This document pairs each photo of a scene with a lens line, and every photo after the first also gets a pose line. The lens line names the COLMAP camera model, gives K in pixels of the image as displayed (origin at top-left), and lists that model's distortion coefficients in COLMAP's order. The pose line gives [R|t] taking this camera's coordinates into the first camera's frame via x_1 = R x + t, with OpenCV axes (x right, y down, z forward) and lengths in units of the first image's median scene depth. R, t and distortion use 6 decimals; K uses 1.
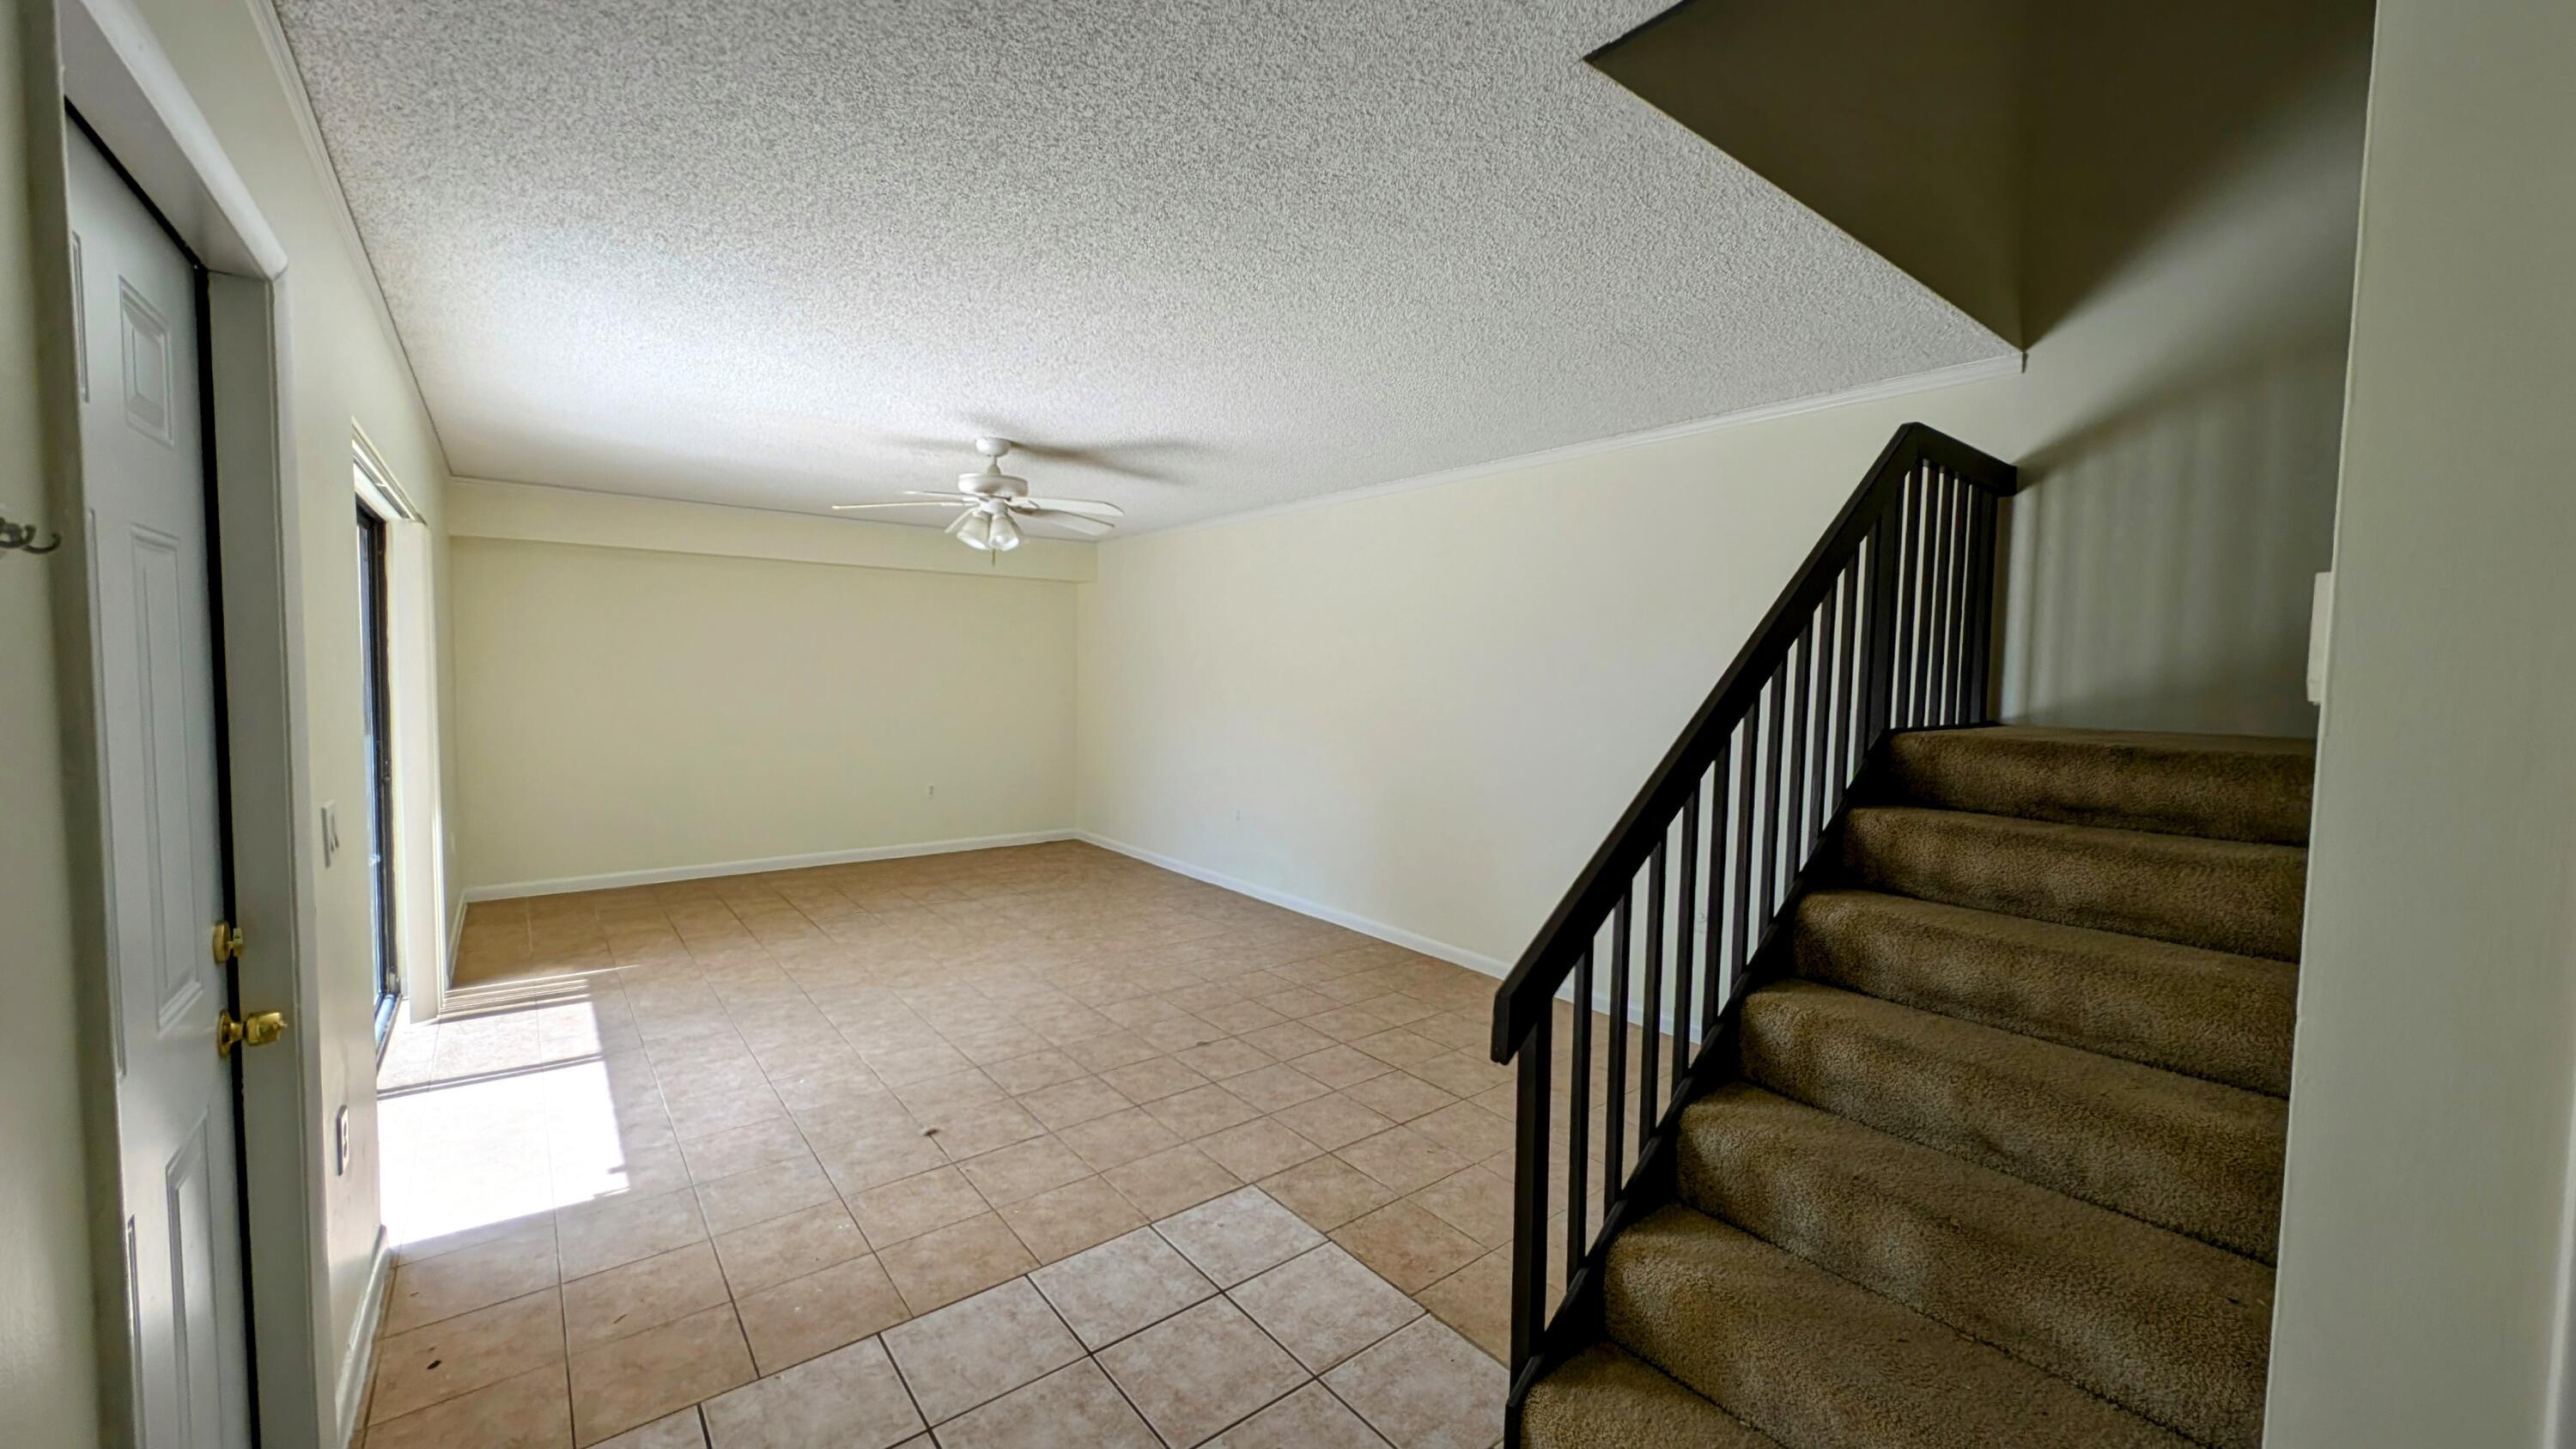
lens RADIAL K [[963.4, 0, 1286.3], [0, 963.4, 725.9], [0, 0, 1]] dist [0.002481, -0.000037]
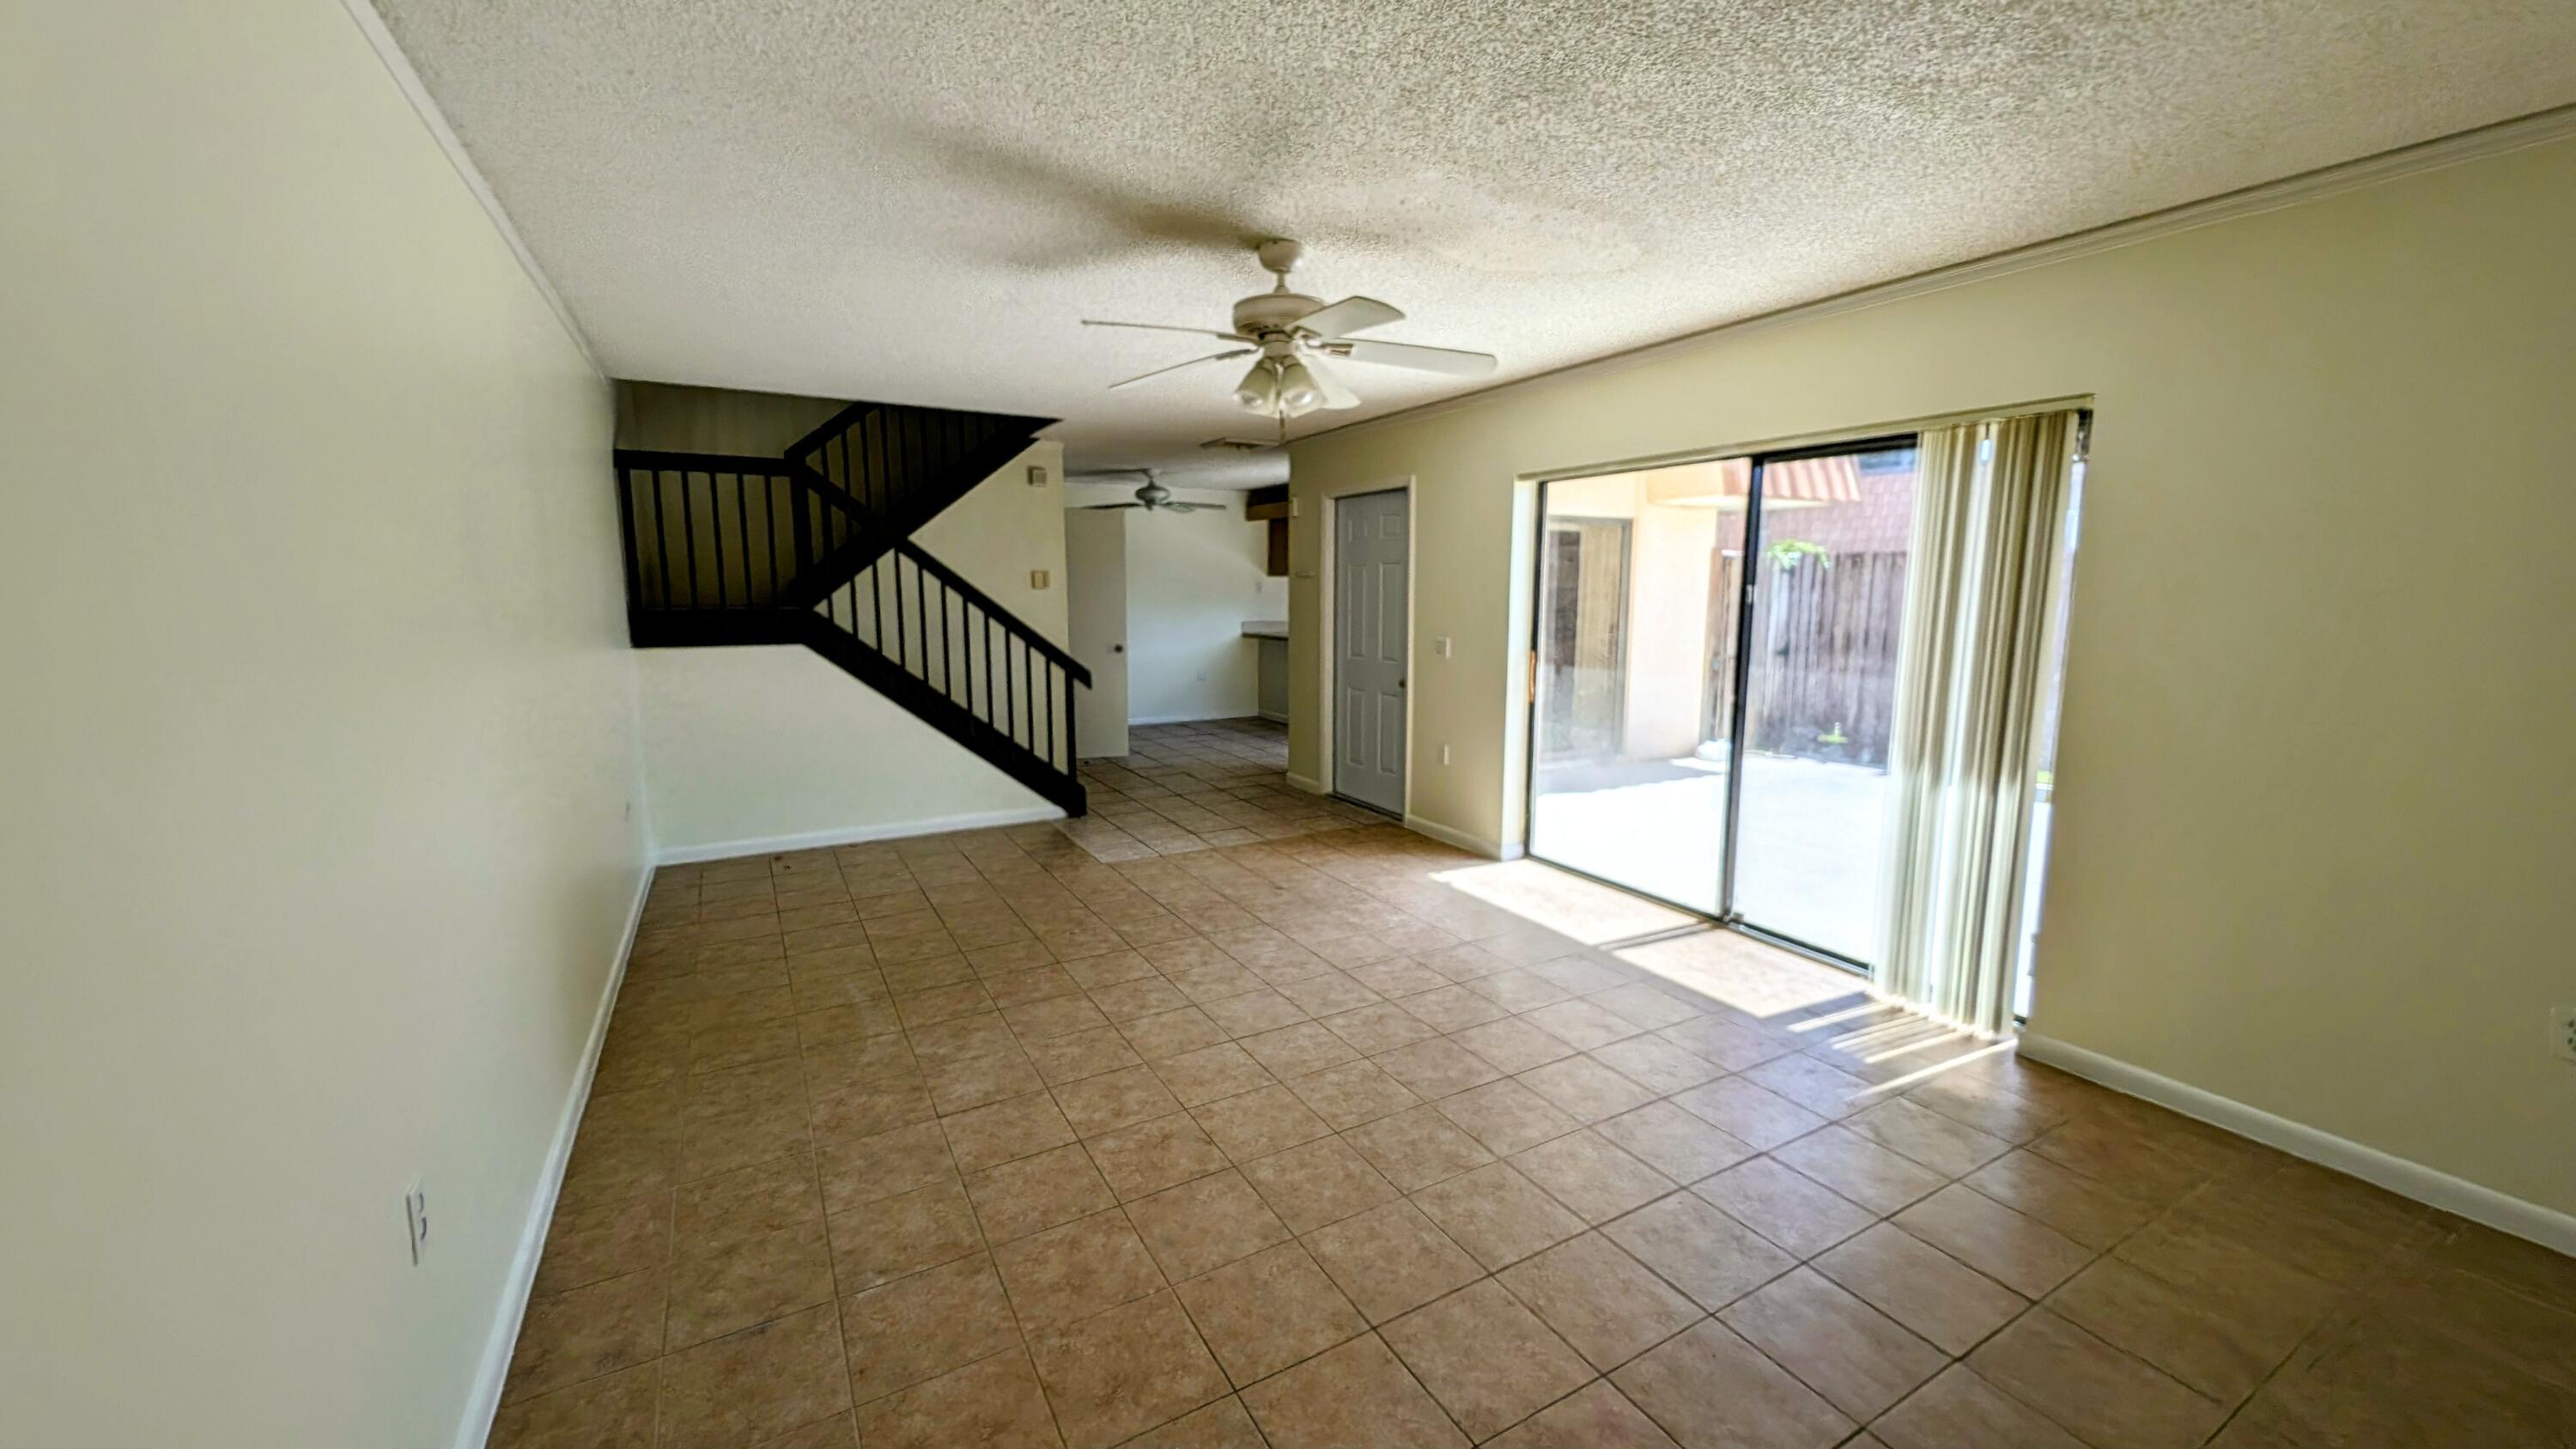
lens RADIAL K [[963.4, 0, 1286.8], [0, 963.4, 726.7], [0, 0, 1]] dist [0.002481, -0.000037]
pose [[-0.987374, -0.039090, 0.153509, -0.477795], [-0.007602, 0.979650, 0.200570, -0.119018], [-0.158226, 0.196870, -0.967578, 1.934591]]
